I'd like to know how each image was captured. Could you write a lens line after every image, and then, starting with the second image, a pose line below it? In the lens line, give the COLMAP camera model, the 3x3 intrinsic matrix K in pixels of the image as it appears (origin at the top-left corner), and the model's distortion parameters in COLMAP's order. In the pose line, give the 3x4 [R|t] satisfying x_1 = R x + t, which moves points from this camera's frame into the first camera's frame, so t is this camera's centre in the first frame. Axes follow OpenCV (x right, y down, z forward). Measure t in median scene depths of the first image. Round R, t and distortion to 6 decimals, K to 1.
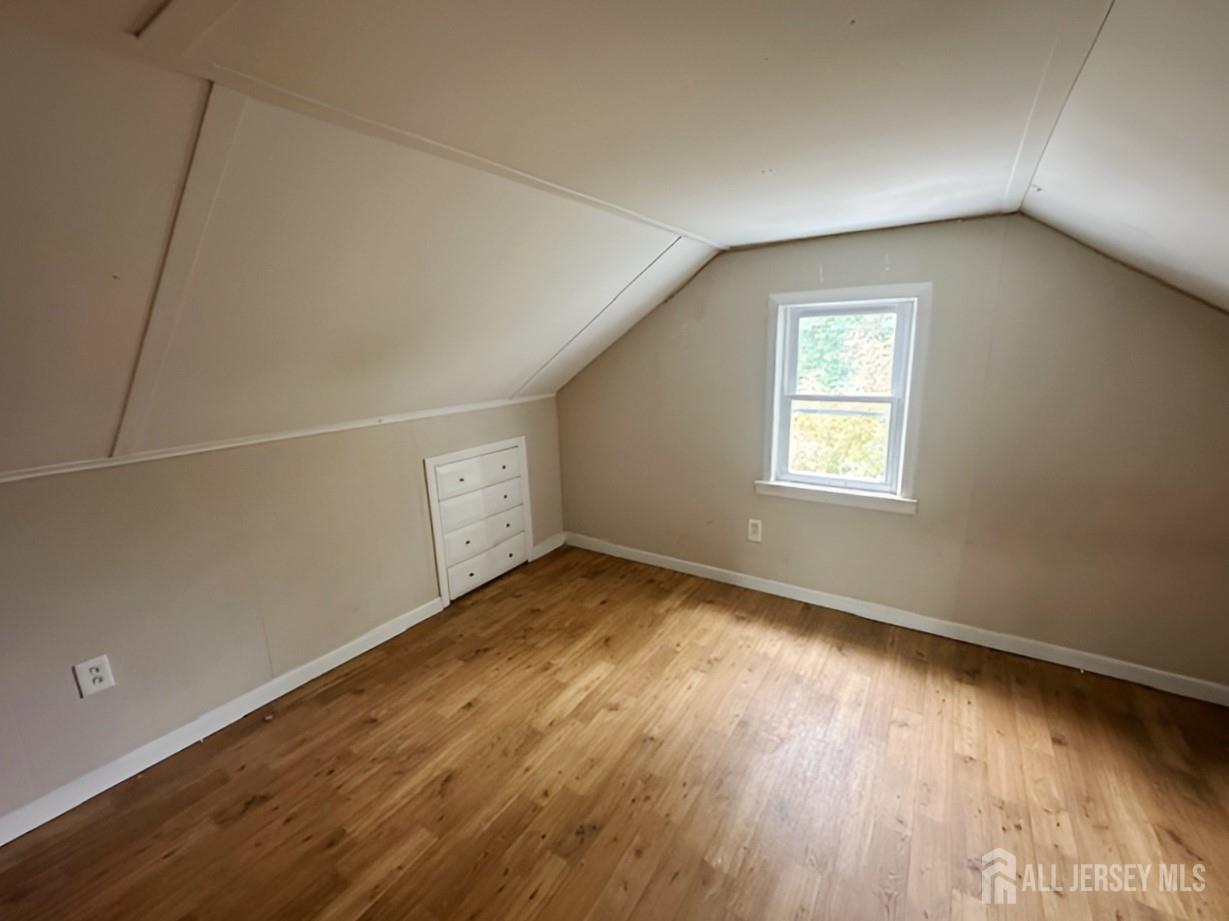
lens RADIAL K [[509.7, 0, 614.5], [0, 509.7, 460.5], [0, 0, 1]] dist [-0.001079, -0.000189]
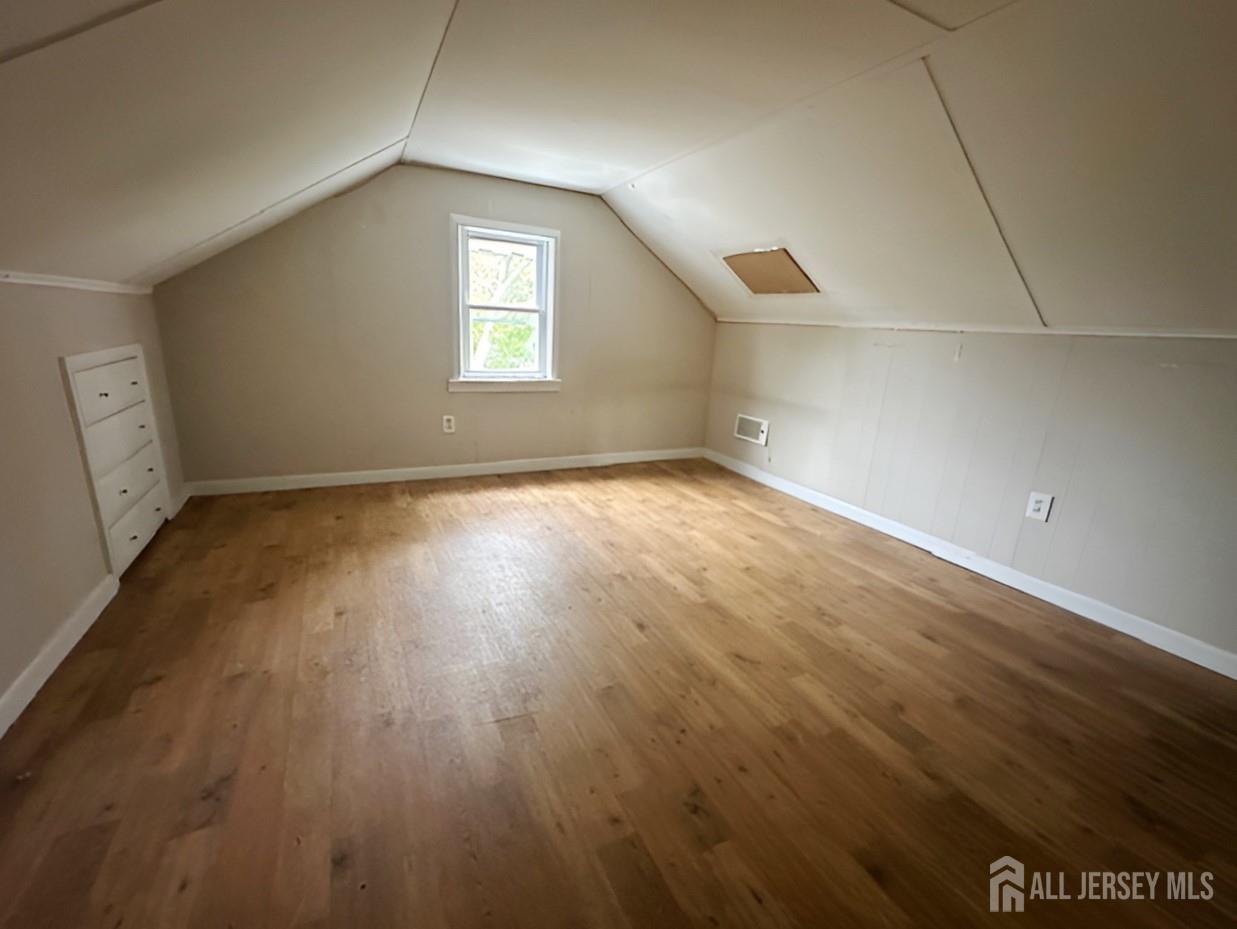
lens RADIAL K [[507.4, 0, 615.8], [0, 507.4, 466.1], [0, 0, 1]] dist [0.001887, 0.000126]
pose [[0.493965, -0.183185, 0.849966, -0.643542], [0.125874, 0.982322, 0.138558, 0.140226], [-0.860322, 0.038546, 0.508291, 0.099763]]
